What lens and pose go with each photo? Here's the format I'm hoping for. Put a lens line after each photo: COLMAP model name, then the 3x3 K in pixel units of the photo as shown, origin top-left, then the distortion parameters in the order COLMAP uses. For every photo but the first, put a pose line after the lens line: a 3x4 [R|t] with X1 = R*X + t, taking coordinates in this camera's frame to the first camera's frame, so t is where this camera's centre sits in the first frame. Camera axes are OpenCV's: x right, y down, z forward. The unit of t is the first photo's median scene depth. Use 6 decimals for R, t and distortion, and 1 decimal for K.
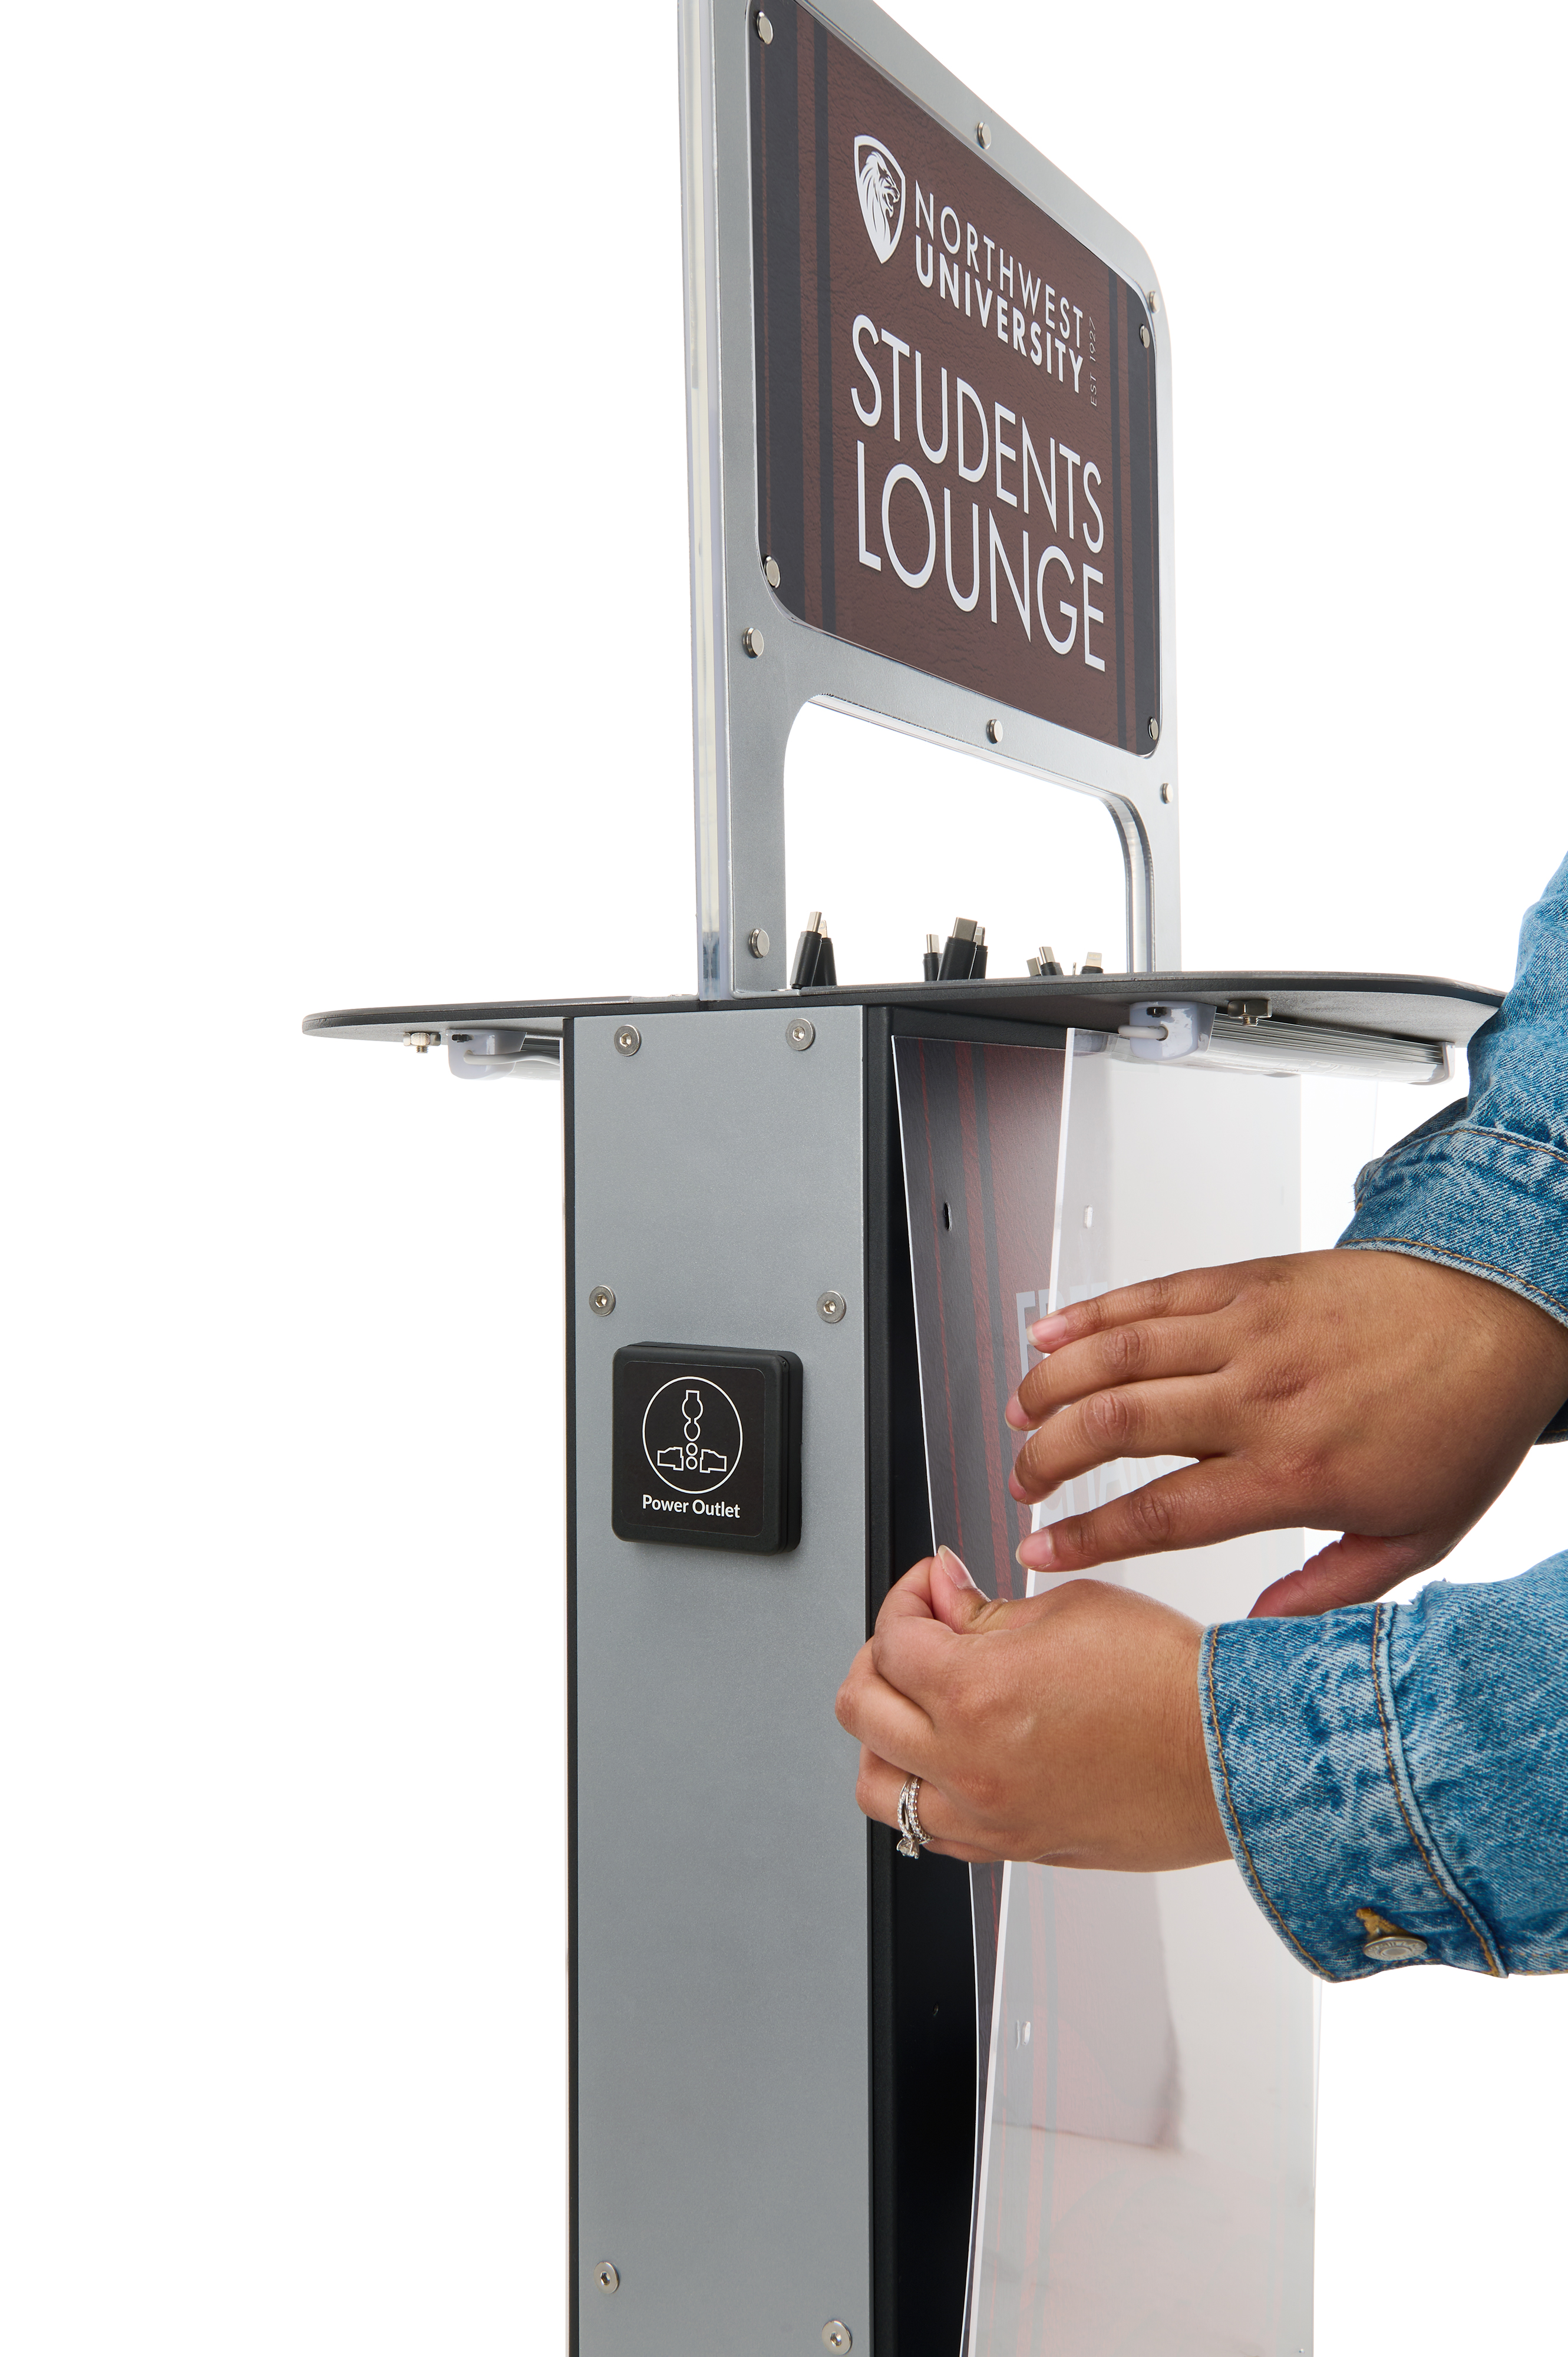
lens RADIAL K [[2442.2, 0, 786.0], [0, 2442.2, 1196.3], [0, 0, 1]] dist [-0.022269, 0.000000]
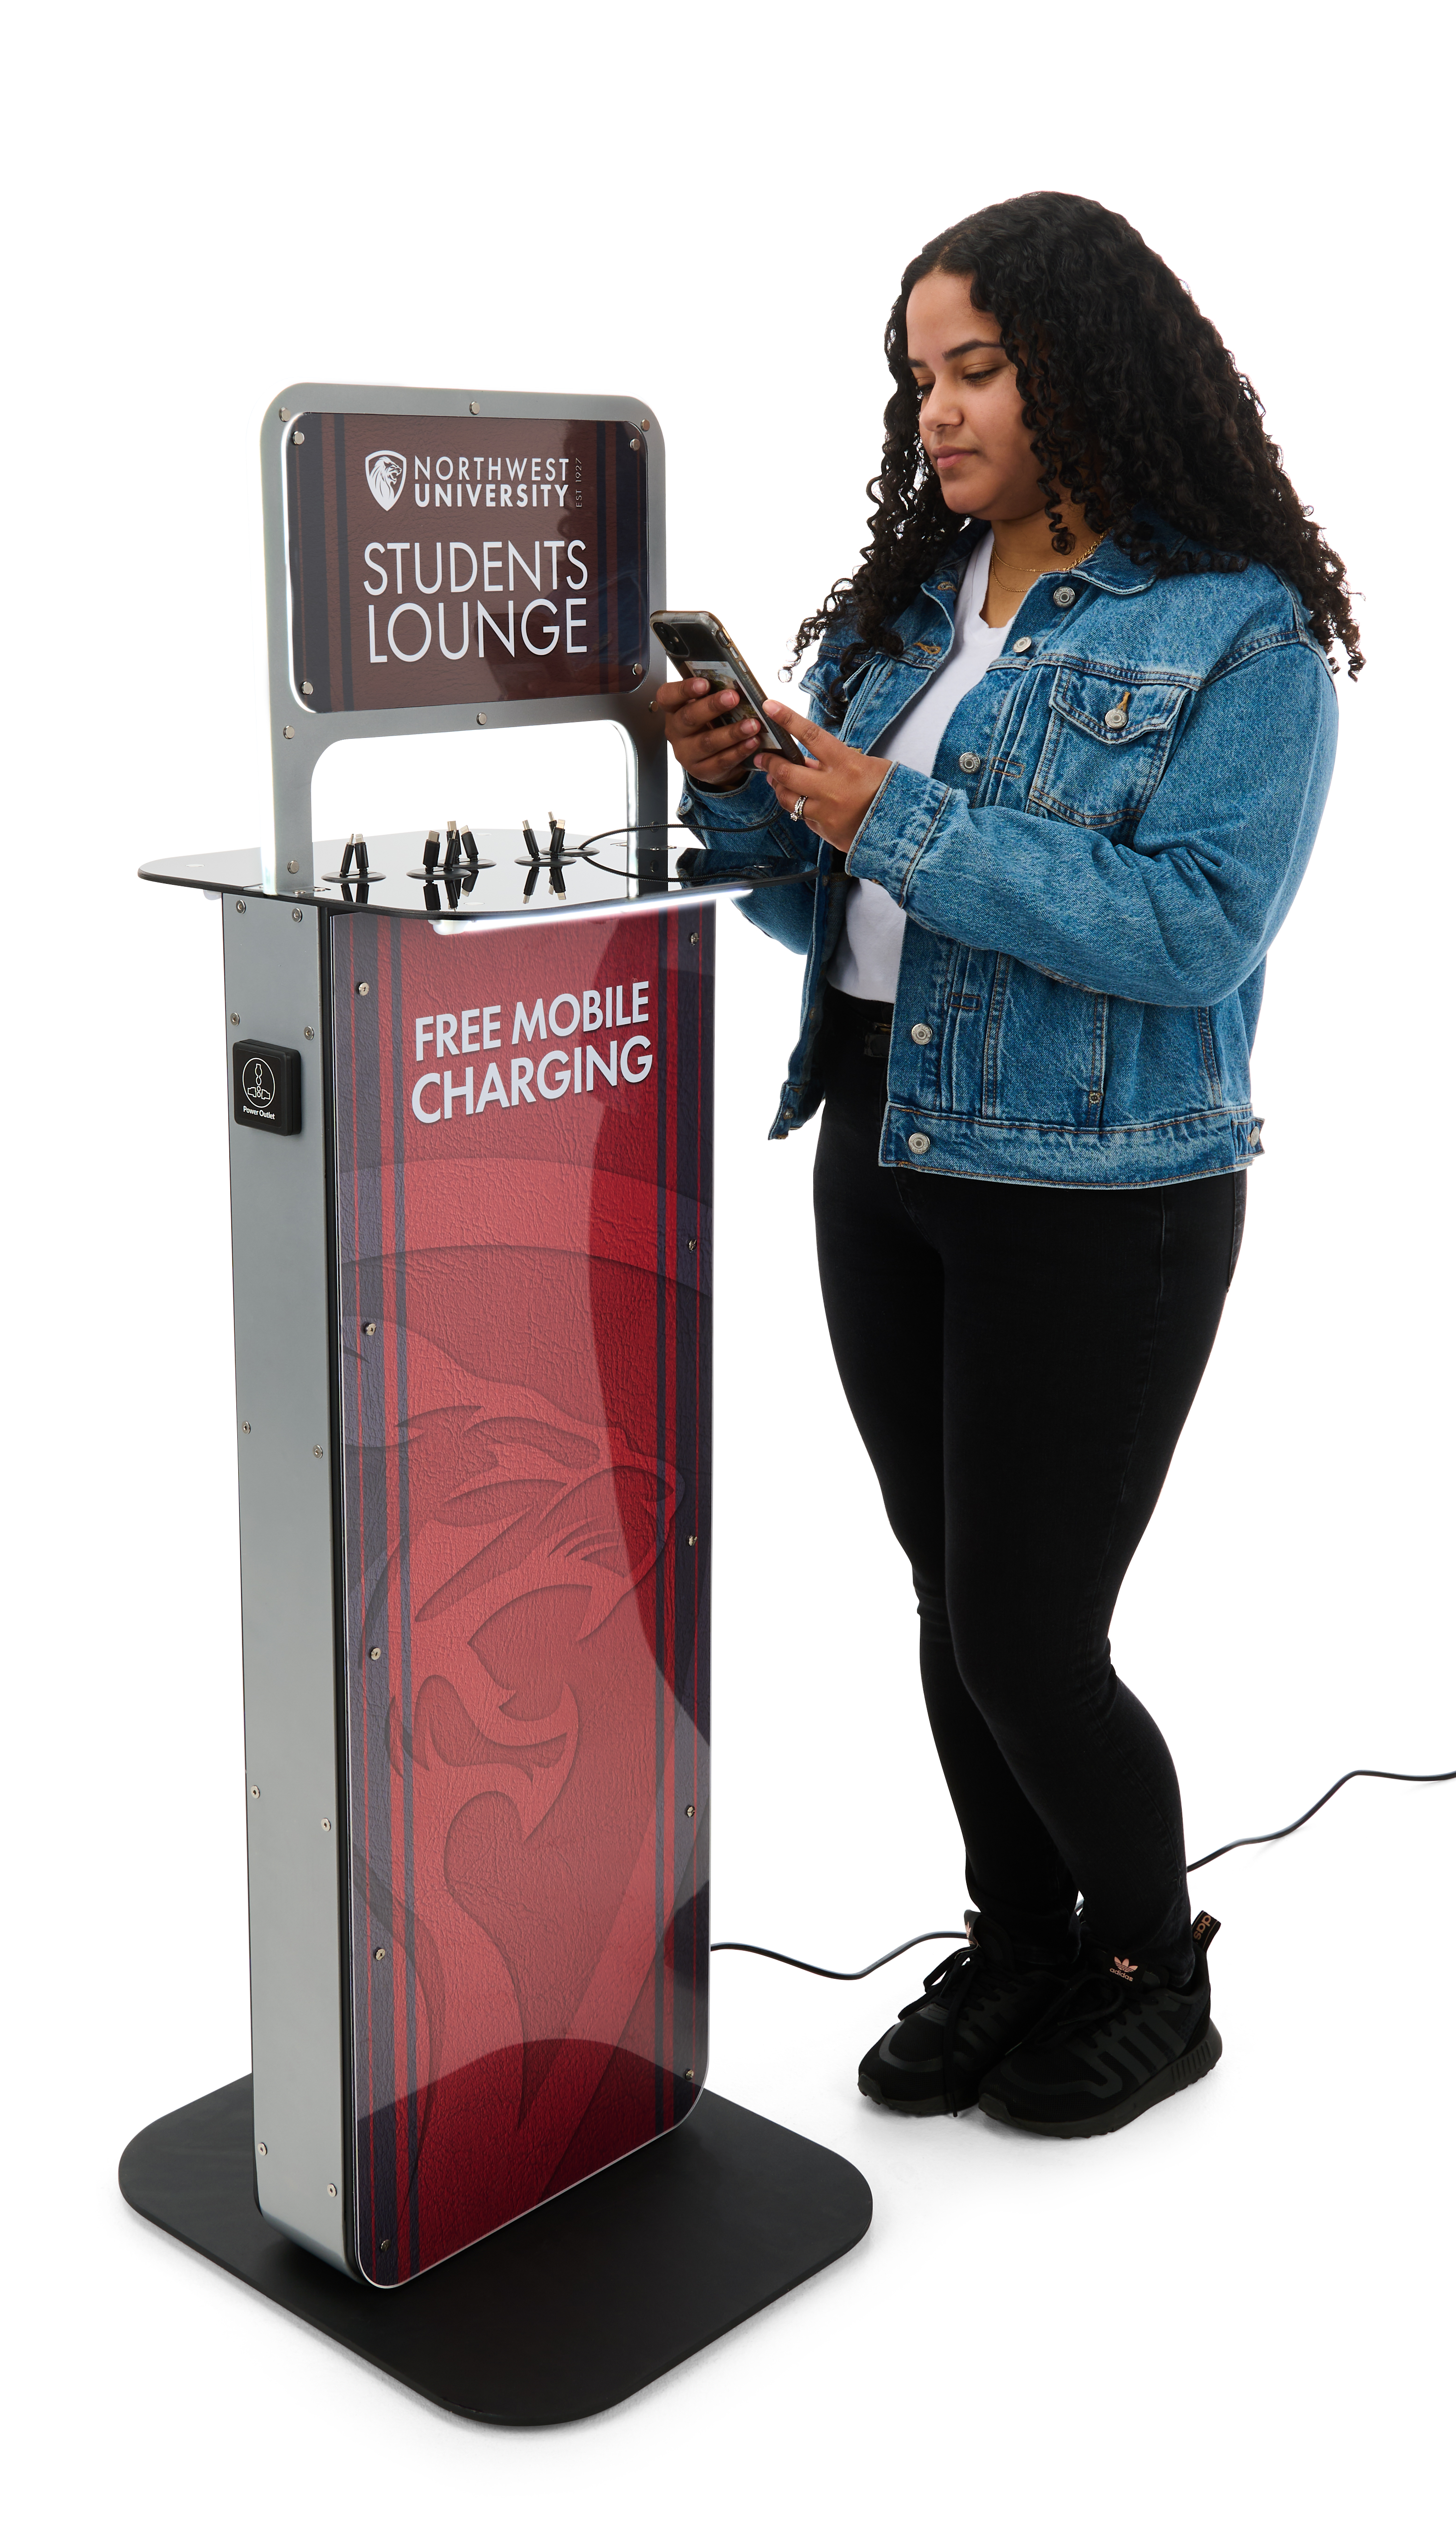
lens RADIAL K [[2933.7, 0, 727.1], [0, 2933.7, 1265.1], [0, 0, 1]] dist [-0.229431, 0.000000]
pose [[0.970876, 0.062760, -0.231215, 0.905009], [-0.003702, 0.968894, 0.247448, -0.365362], [0.239553, -0.239386, 0.940909, -1.339612]]
